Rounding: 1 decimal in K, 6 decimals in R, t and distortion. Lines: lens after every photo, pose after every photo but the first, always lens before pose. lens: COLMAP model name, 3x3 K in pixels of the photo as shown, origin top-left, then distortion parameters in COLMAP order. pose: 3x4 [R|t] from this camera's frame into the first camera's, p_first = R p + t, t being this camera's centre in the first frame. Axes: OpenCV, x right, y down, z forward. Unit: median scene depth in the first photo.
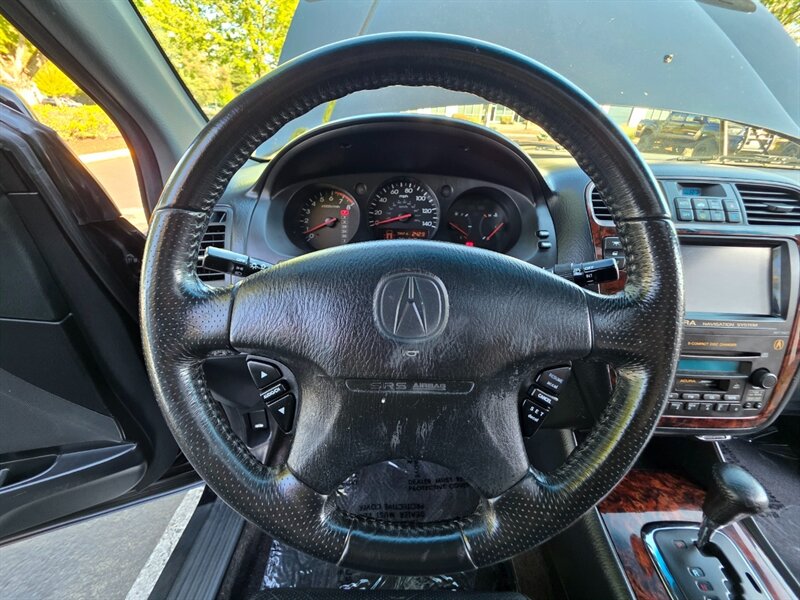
lens RADIAL K [[322.0, 0, 400.2], [0, 322.0, 300.8], [0, 0, 1]] dist [0.001344, -0.000339]
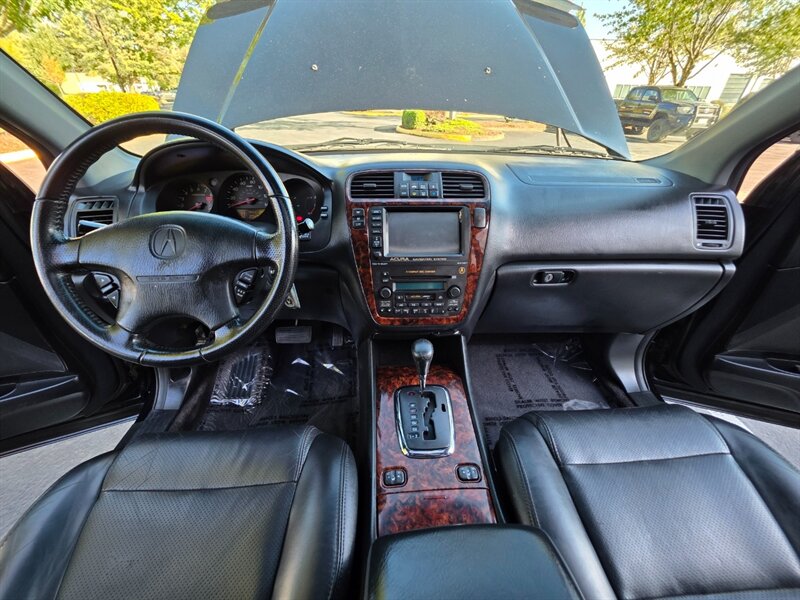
lens RADIAL K [[317.4, 0, 398.5], [0, 317.4, 299.8], [0, 0, 1]] dist [-0.000198, 0.000185]
pose [[0.997564, -0.048320, 0.050312, 0.615809], [0.046036, 0.997898, 0.045606, 0.159735], [-0.052410, -0.043178, 0.997692, -0.507367]]
